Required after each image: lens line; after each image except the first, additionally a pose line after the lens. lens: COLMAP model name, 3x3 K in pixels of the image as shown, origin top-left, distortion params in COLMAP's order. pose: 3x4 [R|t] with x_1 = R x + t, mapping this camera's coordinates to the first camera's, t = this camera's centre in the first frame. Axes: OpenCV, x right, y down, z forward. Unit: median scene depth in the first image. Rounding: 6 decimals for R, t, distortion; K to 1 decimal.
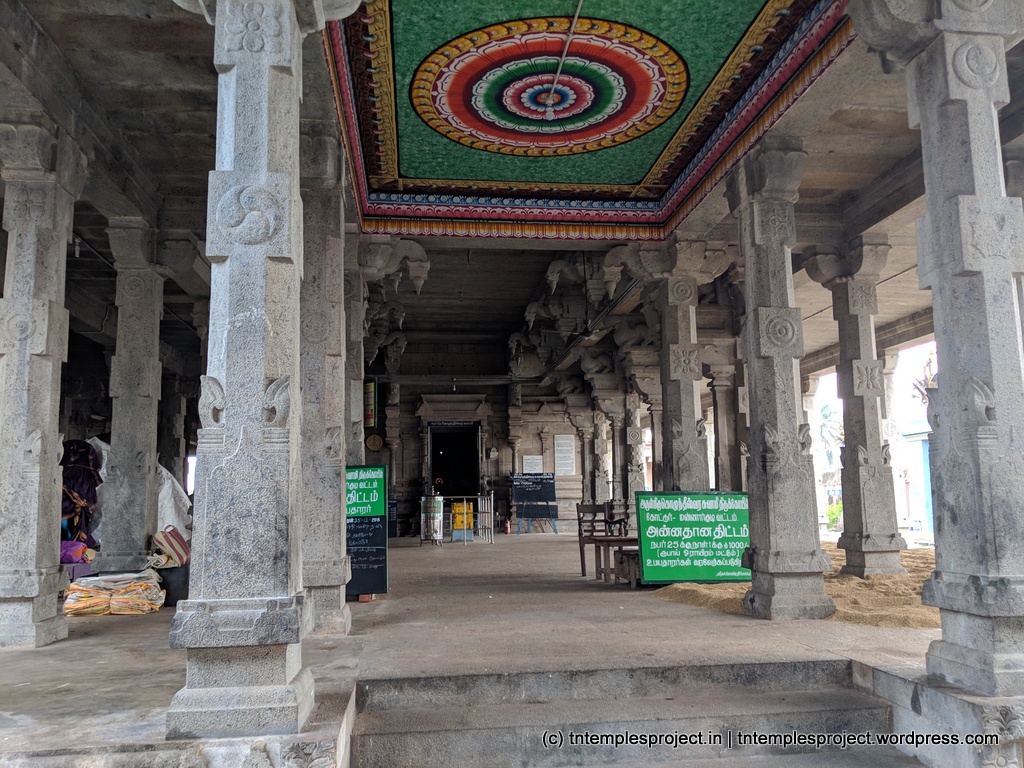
lens RADIAL K [[838.7, 0, 484.8], [0, 838.7, 401.0], [0, 0, 1]] dist [0.057626, -0.098041]
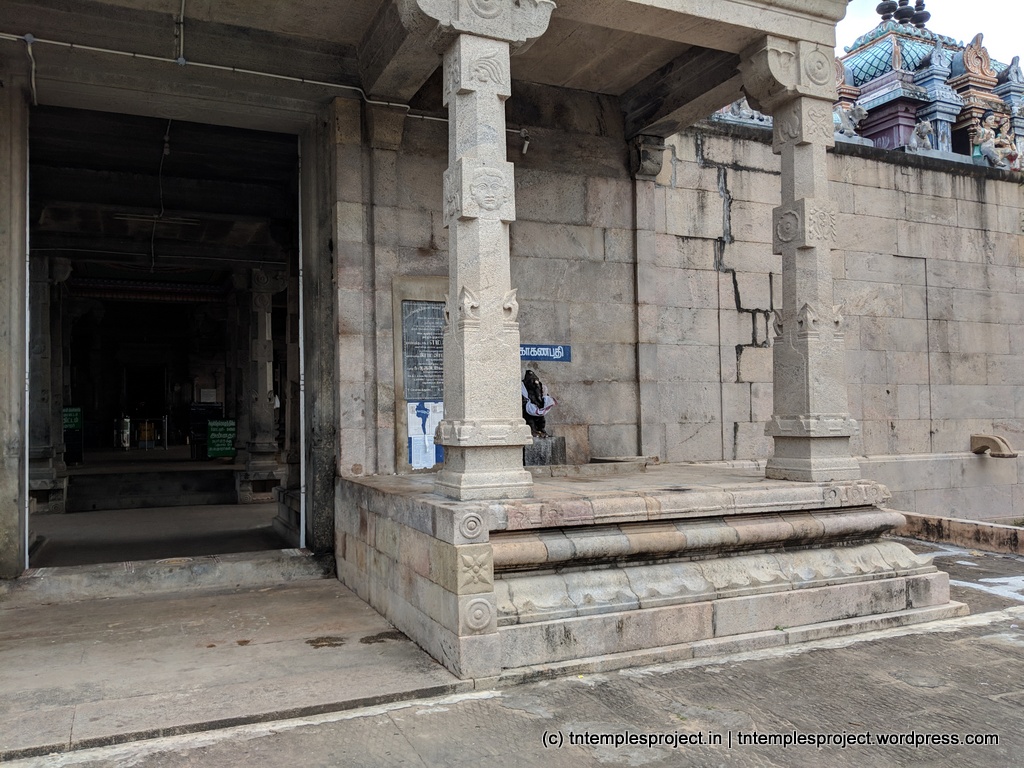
lens RADIAL K [[838.7, 0, 497.6], [0, 838.7, 406.8], [0, 0, 1]] dist [0.057626, -0.098041]
pose [[0.948098, 0.008189, 0.317872, 0.269748], [-0.040200, 0.994734, 0.094277, -0.222974], [-0.315426, -0.102163, 0.943435, -1.840531]]
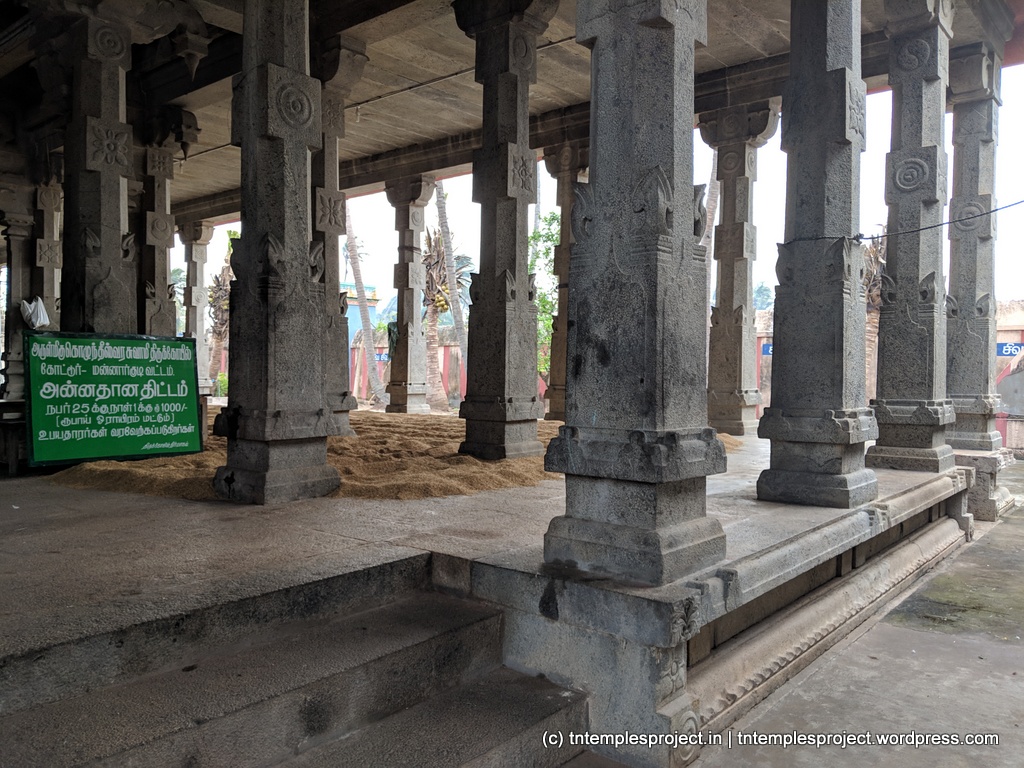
lens RADIAL K [[838.7, 0, 517.9], [0, 838.7, 382.9], [0, 0, 1]] dist [0.057626, -0.098041]
pose [[0.708466, 0.004361, 0.705732, -0.018172], [-0.098380, 0.990828, 0.092638, 0.066096], [-0.698855, -0.135061, 0.702396, 0.348306]]
